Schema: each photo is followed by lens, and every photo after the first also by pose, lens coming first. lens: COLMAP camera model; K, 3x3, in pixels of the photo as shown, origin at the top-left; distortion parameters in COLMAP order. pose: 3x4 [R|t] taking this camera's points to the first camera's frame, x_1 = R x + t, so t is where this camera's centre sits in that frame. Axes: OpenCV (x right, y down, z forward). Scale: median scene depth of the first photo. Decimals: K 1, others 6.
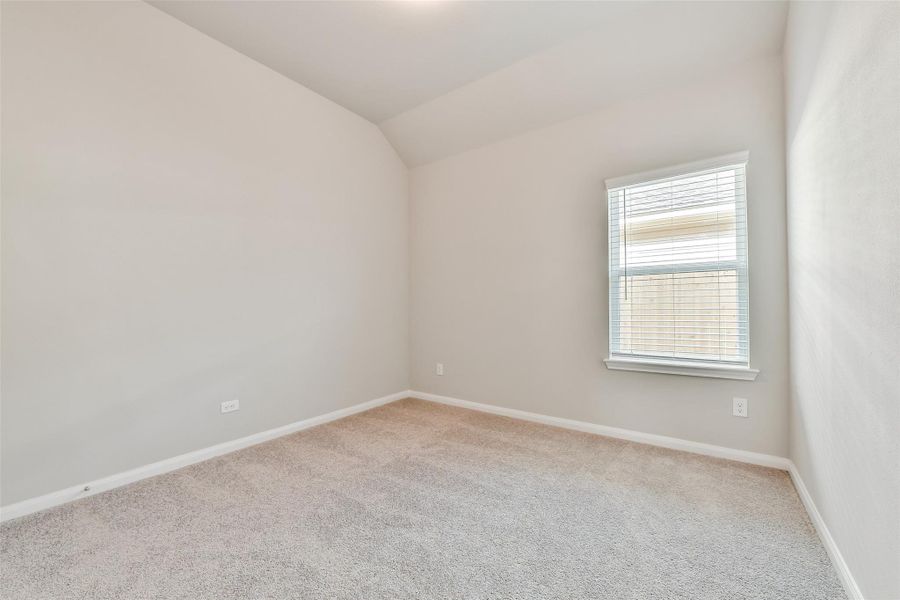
lens RADIAL K [[362.4, 0, 453.0], [0, 362.4, 301.7], [0, 0, 1]] dist [-0.008861, -0.000106]
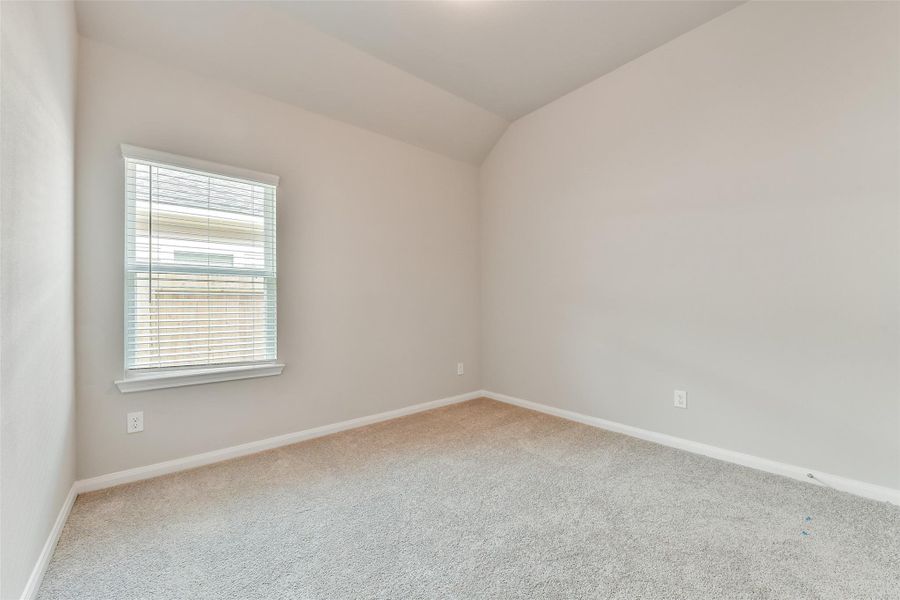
lens RADIAL K [[382.5, 0, 461.1], [0, 382.5, 302.3], [0, 0, 1]] dist [-0.010066, -0.000211]
pose [[0.169657, 0.017407, 0.985349, -0.269198], [-0.003563, 0.999848, -0.017050, 0.004715], [-0.985497, -0.000618, 0.169694, 0.201415]]
